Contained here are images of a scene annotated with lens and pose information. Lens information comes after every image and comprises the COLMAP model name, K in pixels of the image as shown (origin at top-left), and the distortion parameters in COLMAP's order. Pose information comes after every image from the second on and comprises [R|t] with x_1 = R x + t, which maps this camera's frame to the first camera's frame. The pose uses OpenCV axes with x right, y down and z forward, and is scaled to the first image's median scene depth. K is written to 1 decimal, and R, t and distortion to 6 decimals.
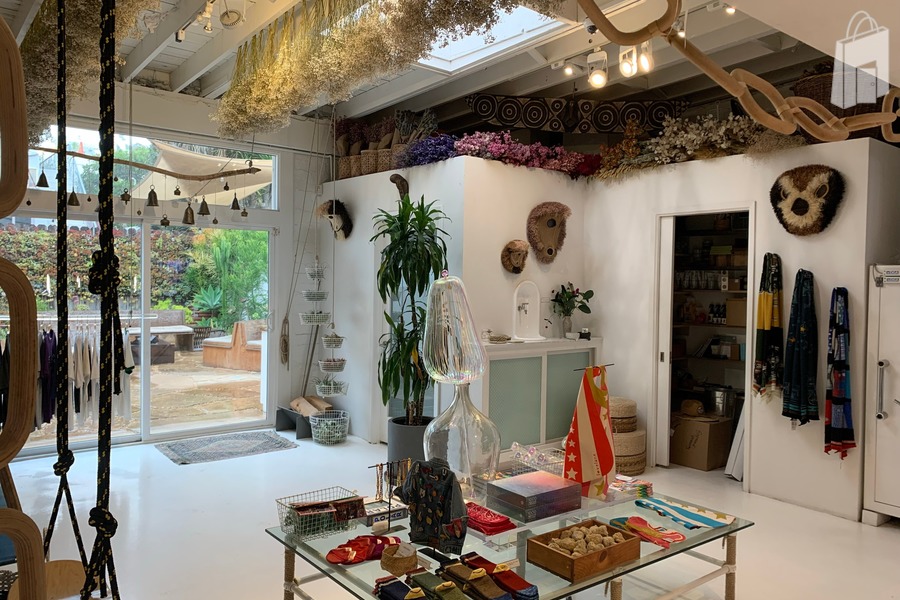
lens RADIAL K [[687.0, 0, 444.4], [0, 687.0, 297.7], [0, 0, 1]] dist [0.007431, 0.002975]
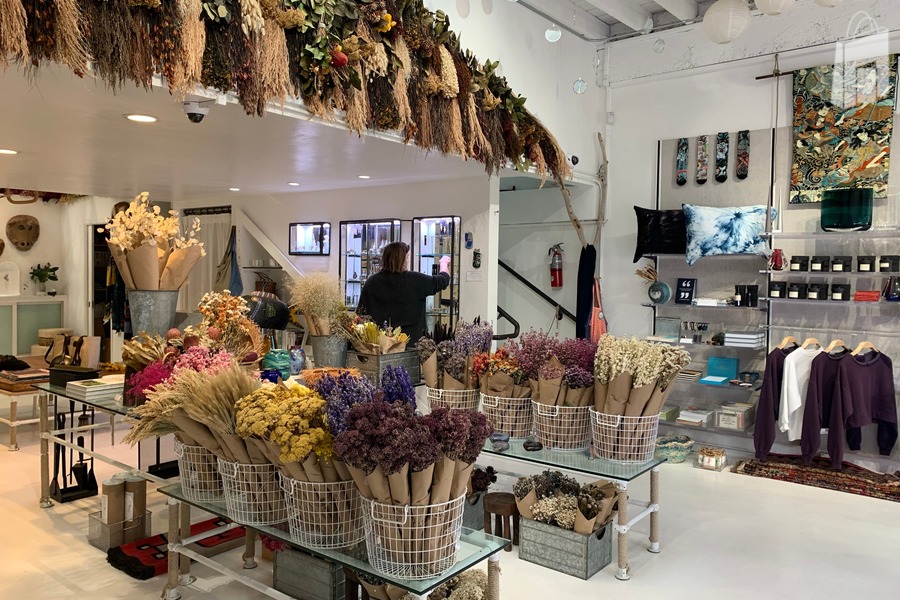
lens RADIAL K [[687.0, 0, 453.4], [0, 687.0, 299.9], [0, 0, 1]] dist [0.007431, 0.002975]
pose [[0.972046, -0.007069, 0.234685, 0.769579], [0.000778, 0.999638, 0.026886, 0.024983], [-0.234790, -0.025952, 0.971700, -0.889994]]
